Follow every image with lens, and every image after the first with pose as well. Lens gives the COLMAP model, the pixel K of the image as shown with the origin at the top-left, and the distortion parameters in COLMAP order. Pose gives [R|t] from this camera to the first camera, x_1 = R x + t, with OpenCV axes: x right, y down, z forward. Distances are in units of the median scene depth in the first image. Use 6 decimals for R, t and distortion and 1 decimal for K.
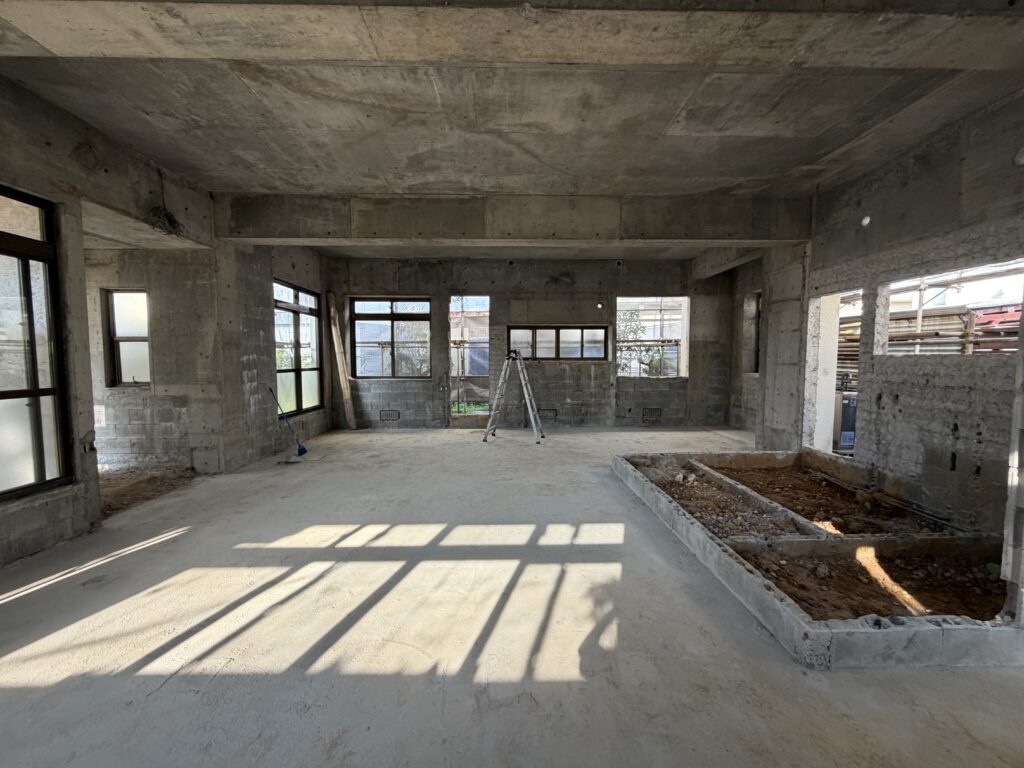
lens RADIAL K [[412.2, 0, 511.8], [0, 412.2, 381.8], [0, 0, 1]] dist [-0.000399, 0.000048]
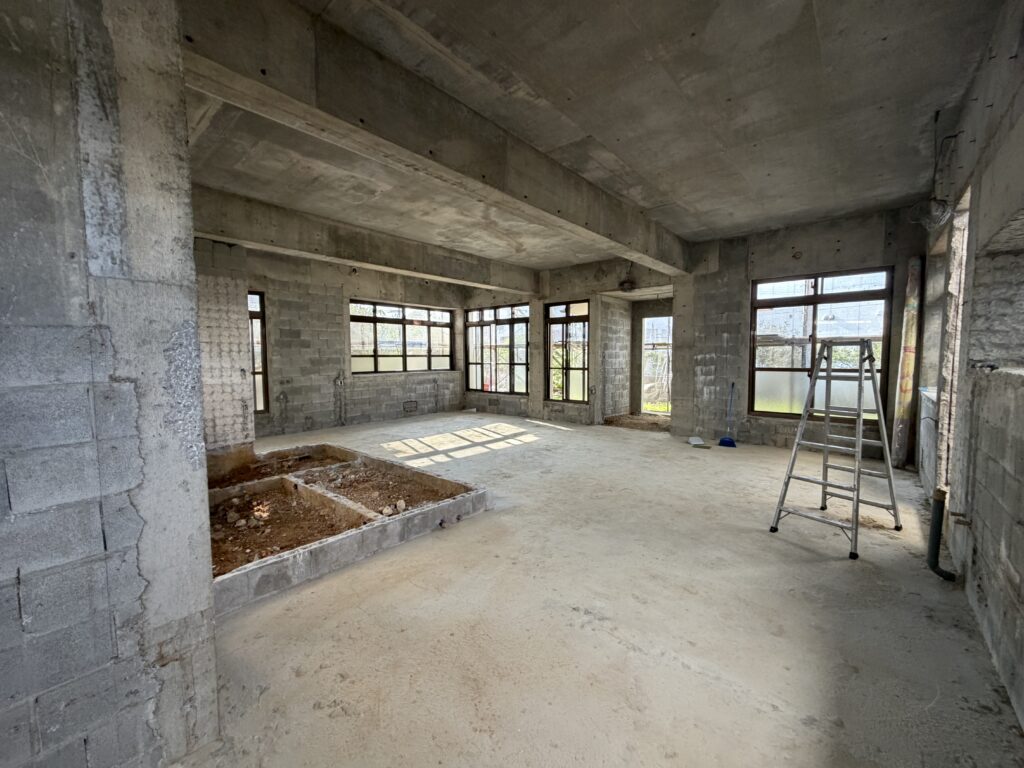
lens RADIAL K [[412.2, 0, 513.2], [0, 412.2, 381.2], [0, 0, 1]] dist [-0.000399, 0.000048]
pose [[-0.666546, 0.050724, -0.743736, 0.807164], [-0.038239, 0.994042, 0.102066, -0.100934], [0.744483, 0.096471, -0.660635, 1.586017]]
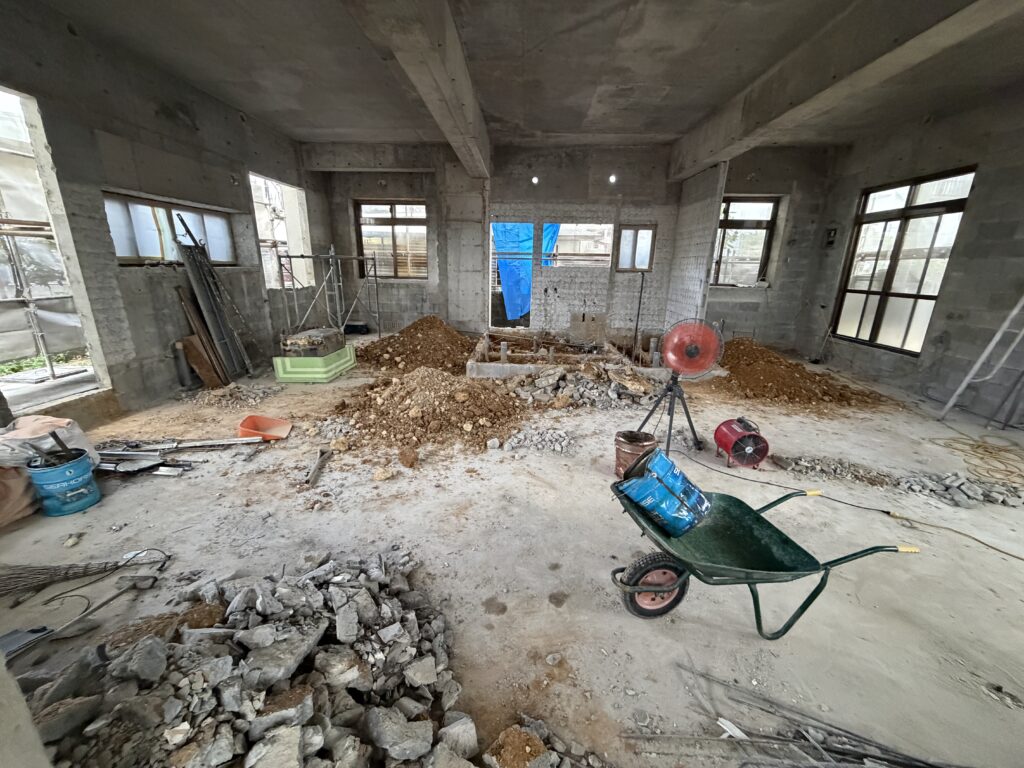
lens RADIAL K [[412.2, 0, 506.8], [0, 412.2, 380.5], [0, 0, 1]] dist [-0.000399, 0.000048]
pose [[0.060789, -0.267196, 0.961723, -0.792368], [0.041121, 0.963357, 0.265051, -0.055635], [-0.997303, 0.023435, 0.069549, 0.877588]]
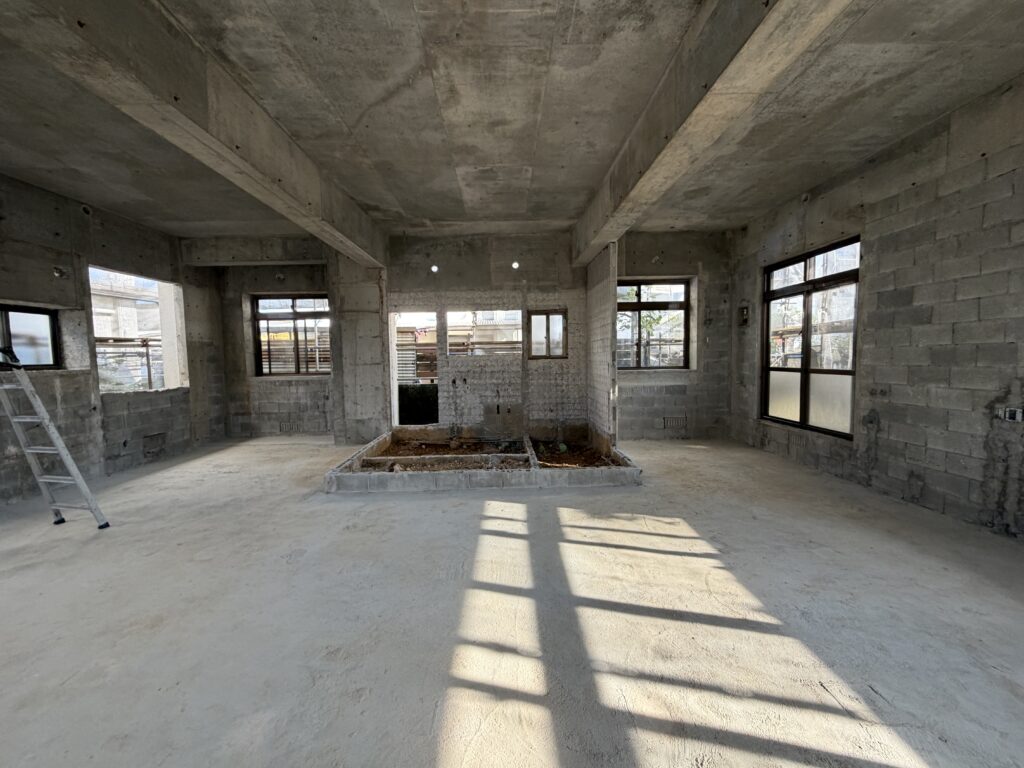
lens RADIAL K [[412.2, 0, 511.1], [0, 412.2, 380.6], [0, 0, 1]] dist [-0.000399, 0.000048]
pose [[0.000543, -0.056791, 0.998386, -0.605689], [0.078272, 0.995326, 0.056574, -0.033518], [-0.996932, 0.078115, 0.004986, 0.638835]]
